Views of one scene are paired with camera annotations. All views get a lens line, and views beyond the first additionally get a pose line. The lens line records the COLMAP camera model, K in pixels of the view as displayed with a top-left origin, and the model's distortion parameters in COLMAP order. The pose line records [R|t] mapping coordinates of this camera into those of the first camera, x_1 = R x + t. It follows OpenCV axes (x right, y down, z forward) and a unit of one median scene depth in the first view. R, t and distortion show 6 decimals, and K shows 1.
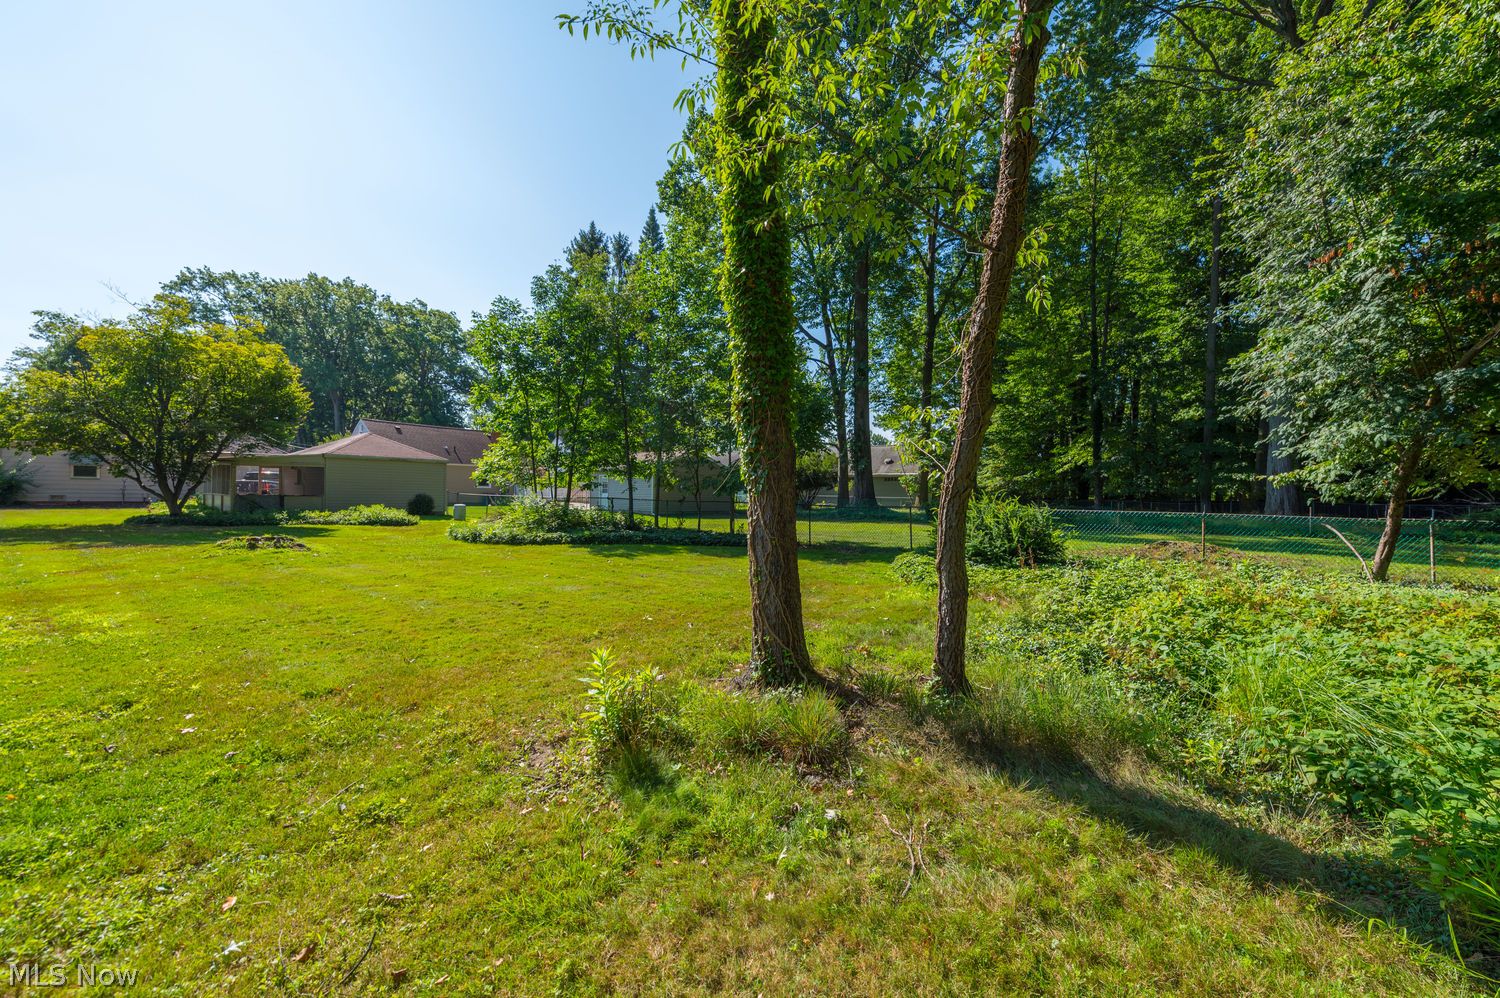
lens RADIAL K [[591.2, 0, 750.2], [0, 591.2, 500.1], [0, 0, 1]] dist [0.010231, -0.001859]
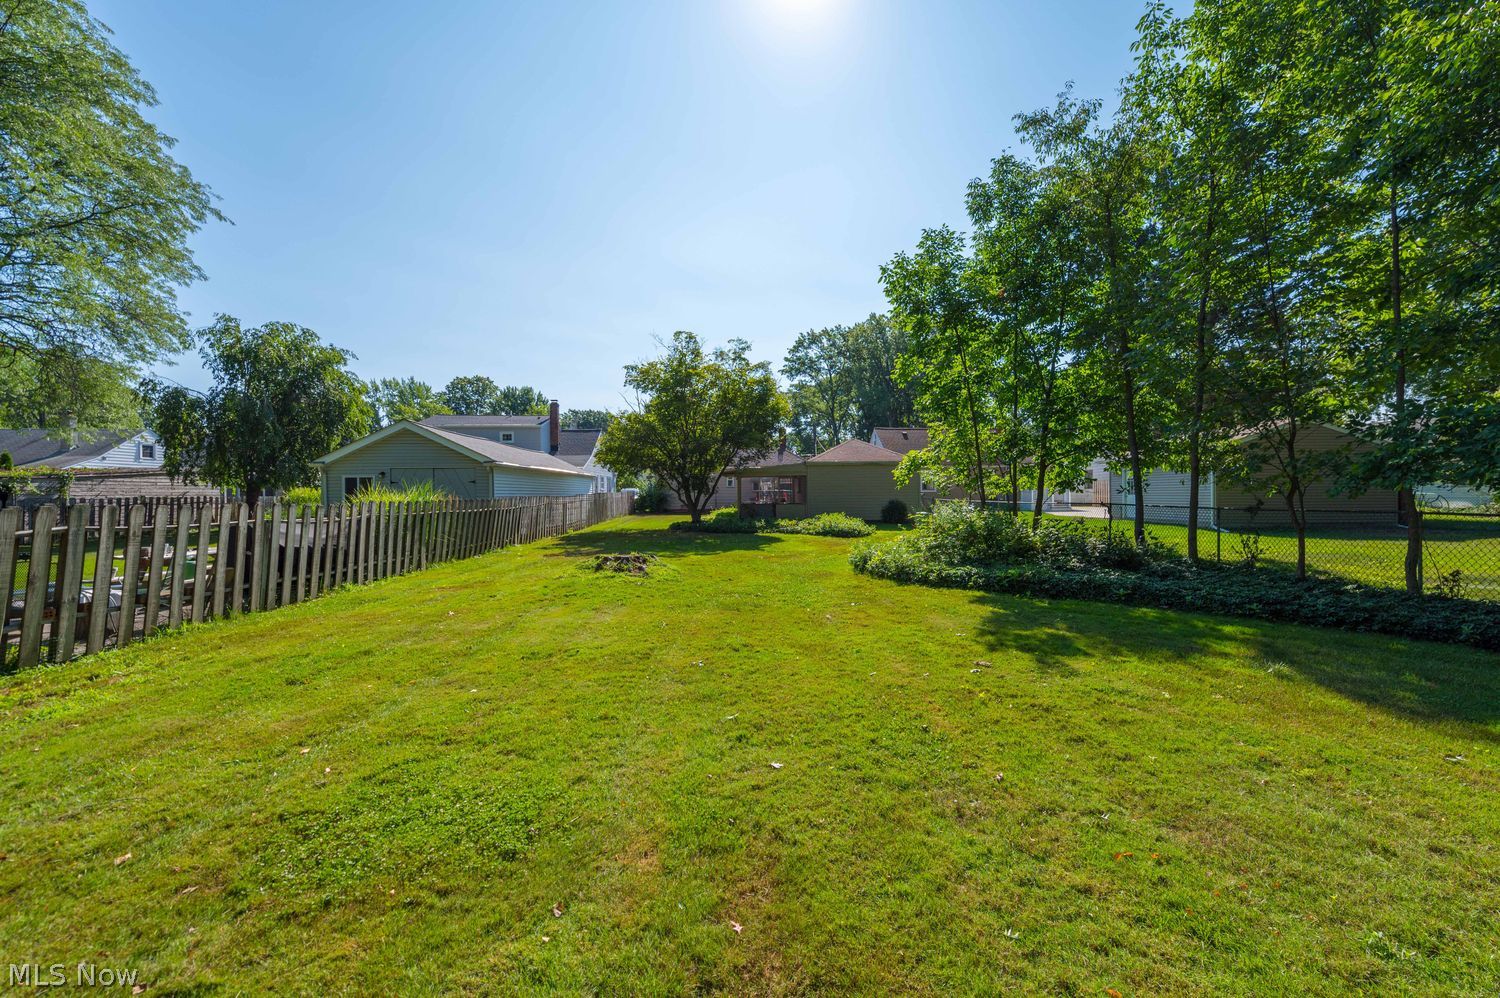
lens RADIAL K [[591.2, 0, 752.5], [0, 591.2, 495.4], [0, 0, 1]] dist [0.010231, -0.001859]
pose [[0.649042, -0.021251, -0.760456, -0.010607], [0.012448, 0.999773, -0.017314, -0.005938], [0.760651, 0.001771, 0.649159, 0.321405]]
